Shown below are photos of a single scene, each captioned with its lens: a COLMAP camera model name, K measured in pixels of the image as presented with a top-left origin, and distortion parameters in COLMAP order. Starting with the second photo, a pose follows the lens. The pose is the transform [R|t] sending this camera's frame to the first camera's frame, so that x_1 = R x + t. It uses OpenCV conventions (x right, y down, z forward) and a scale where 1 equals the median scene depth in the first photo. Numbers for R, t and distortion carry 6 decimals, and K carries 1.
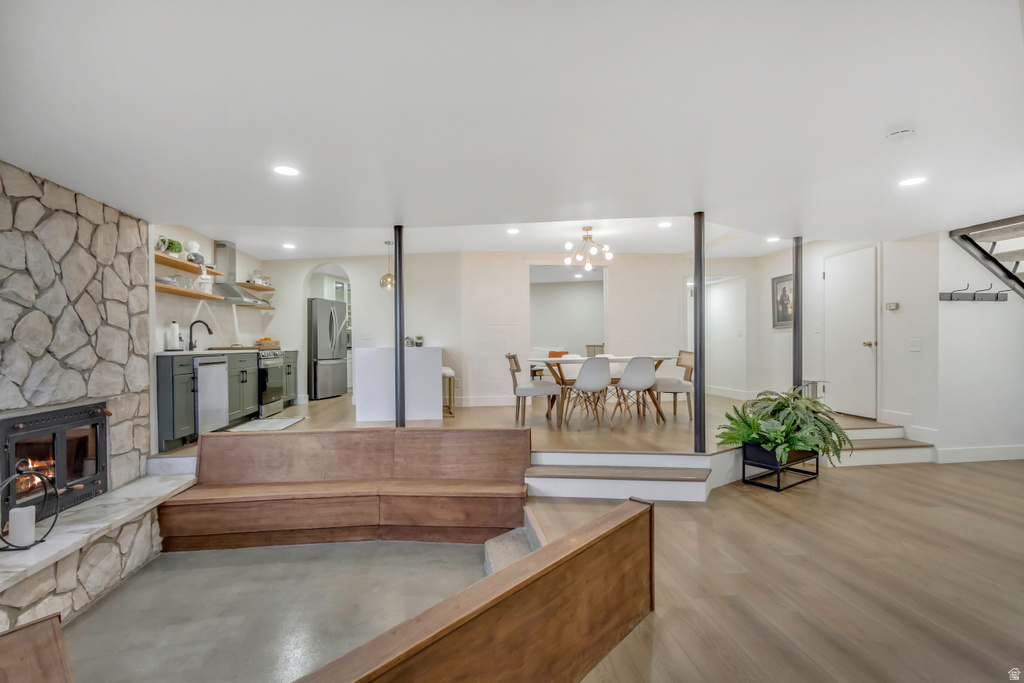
lens RADIAL K [[467.4, 0, 509.9], [0, 467.4, 347.5], [0, 0, 1]] dist [0.009133, -0.004100]
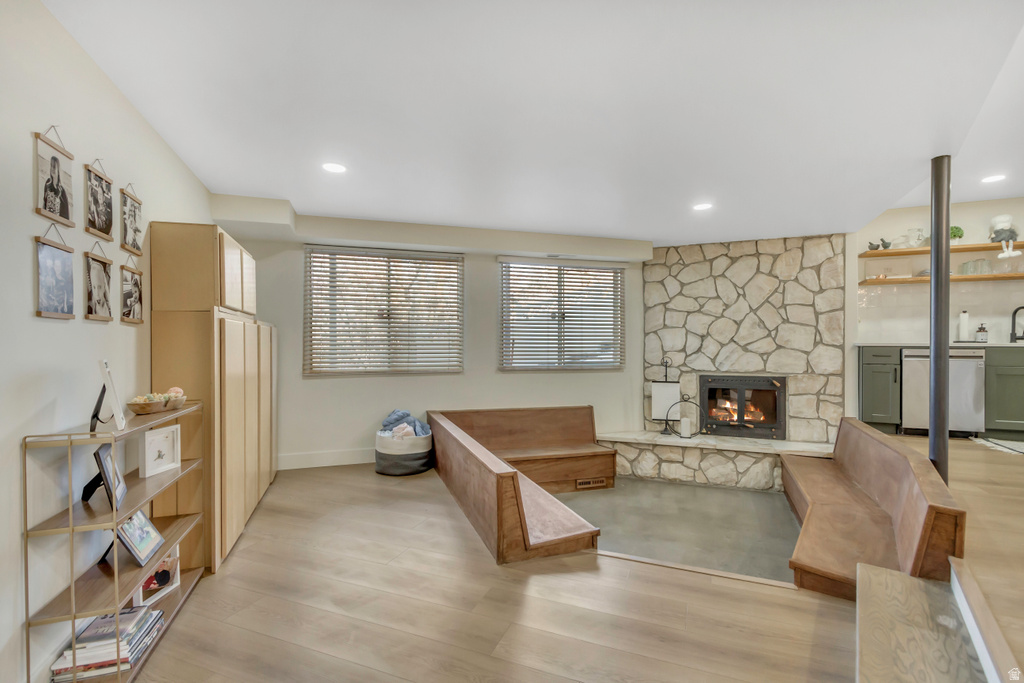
lens RADIAL K [[467.4, 0, 507.3], [0, 467.4, 347.0], [0, 0, 1]] dist [0.009133, -0.004100]
pose [[-0.495636, 0.019139, -0.868319, 0.721651], [-0.000698, 0.999748, 0.022434, -0.005886], [0.868530, 0.011725, -0.495498, 0.886166]]
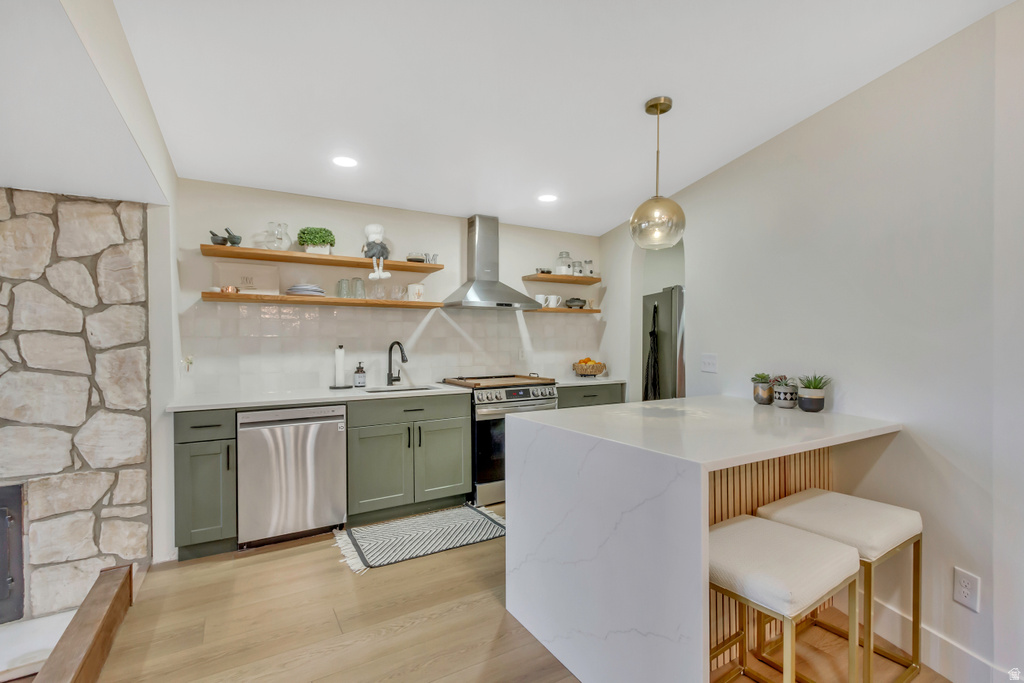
lens RADIAL K [[467.4, 0, 507.0], [0, 467.4, 346.4], [0, 0, 1]] dist [0.009133, -0.004100]
pose [[0.393274, 0.017321, -0.919258, 0.022732], [-0.006205, 0.999850, 0.016185, -0.088529], [0.919401, -0.000661, 0.393322, 1.255351]]
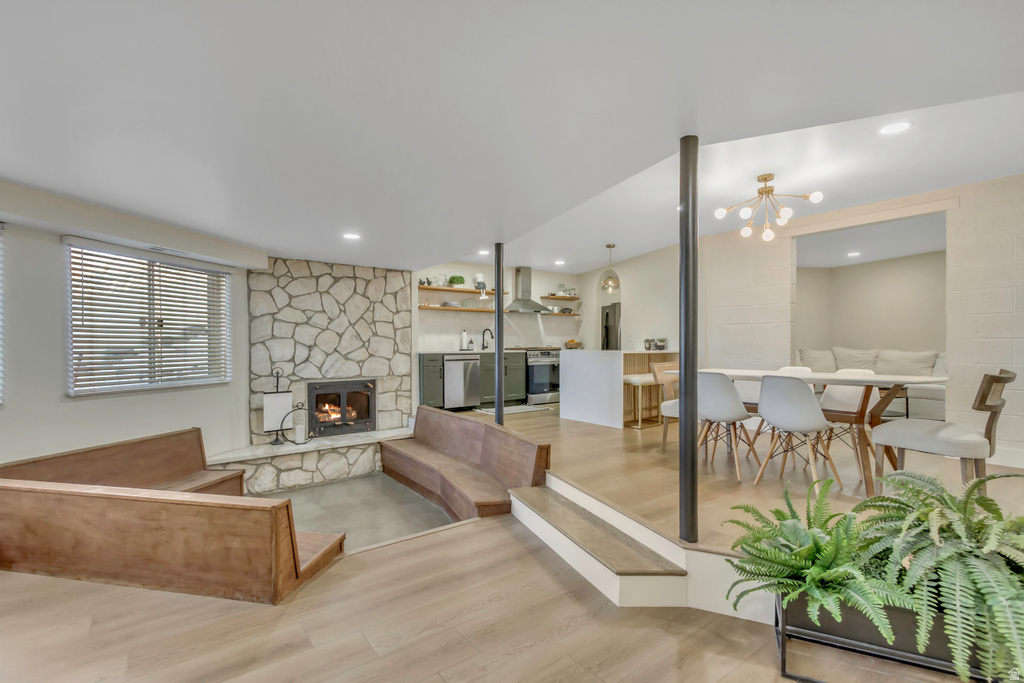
lens RADIAL K [[467.4, 0, 507.2], [0, 467.4, 347.6], [0, 0, 1]] dist [0.009133, -0.004100]
pose [[0.490827, 0.015821, -0.871114, 0.832883], [-0.008257, 0.999875, 0.013508, -0.029416], [0.871218, 0.000563, 0.490896, 0.519349]]
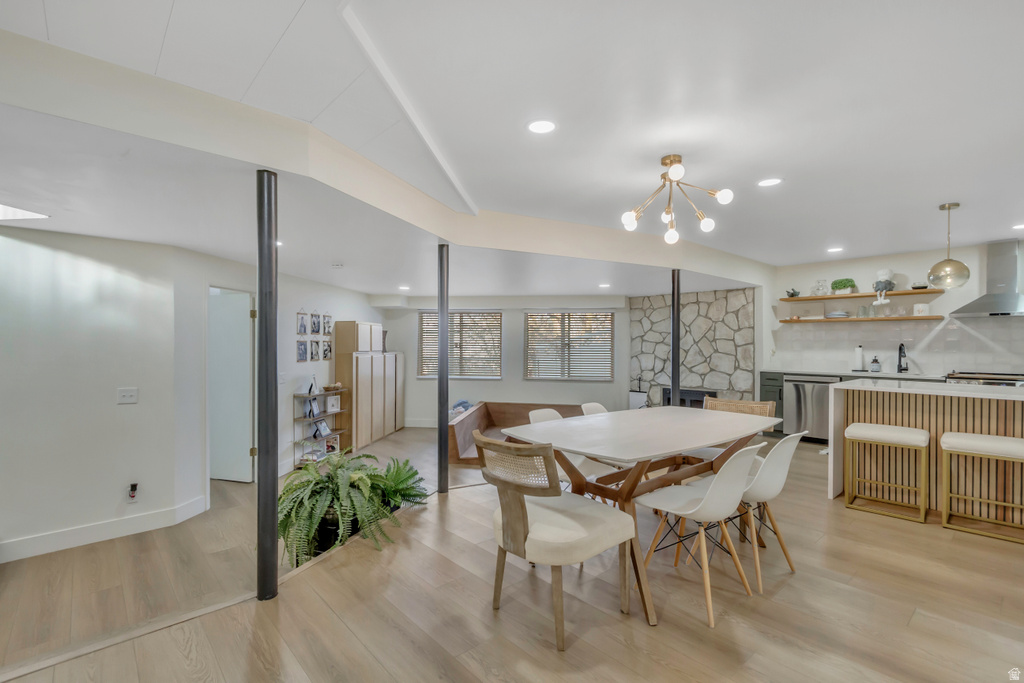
lens RADIAL K [[467.4, 0, 509.6], [0, 467.4, 347.6], [0, 0, 1]] dist [0.009133, -0.004100]
pose [[-0.823832, 0.010729, -0.566733, 0.856818], [-0.000839, 0.999797, 0.020146, -0.097026], [0.566834, 0.017072, -0.823655, 1.925531]]
